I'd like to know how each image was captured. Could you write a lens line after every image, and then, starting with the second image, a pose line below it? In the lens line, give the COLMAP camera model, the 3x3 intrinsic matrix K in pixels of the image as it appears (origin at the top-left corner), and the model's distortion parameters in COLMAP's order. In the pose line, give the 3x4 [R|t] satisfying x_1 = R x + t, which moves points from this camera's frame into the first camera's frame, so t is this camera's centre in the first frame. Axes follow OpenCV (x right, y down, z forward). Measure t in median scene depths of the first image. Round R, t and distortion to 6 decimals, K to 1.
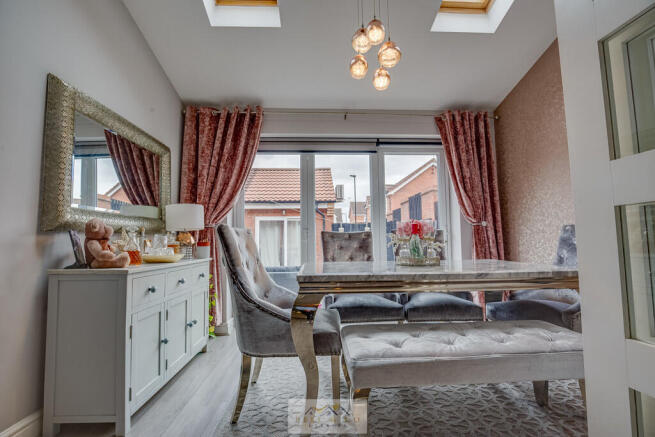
lens RADIAL K [[313.7, 0, 328.3], [0, 313.7, 220.5], [0, 0, 1]] dist [-0.023595, -0.000333]
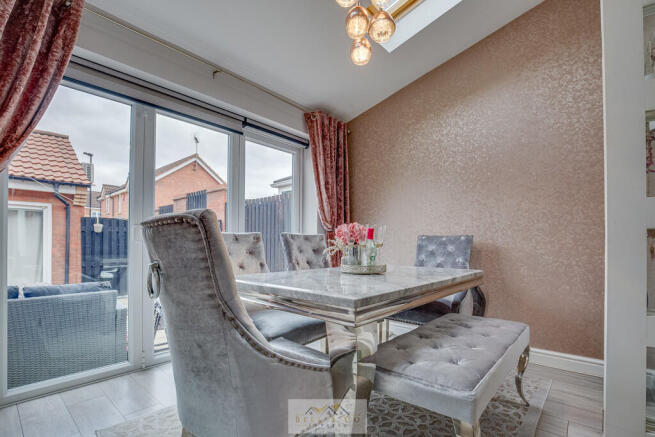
lens RADIAL K [[313.7, 0, 343.3], [0, 313.7, 244.1], [0, 0, 1]] dist [-0.023595, -0.000333]
pose [[0.669700, 0.013279, 0.742513, -0.263026], [-0.063271, 0.997225, 0.039232, 0.015434], [-0.739932, -0.073253, 0.668682, 0.254219]]
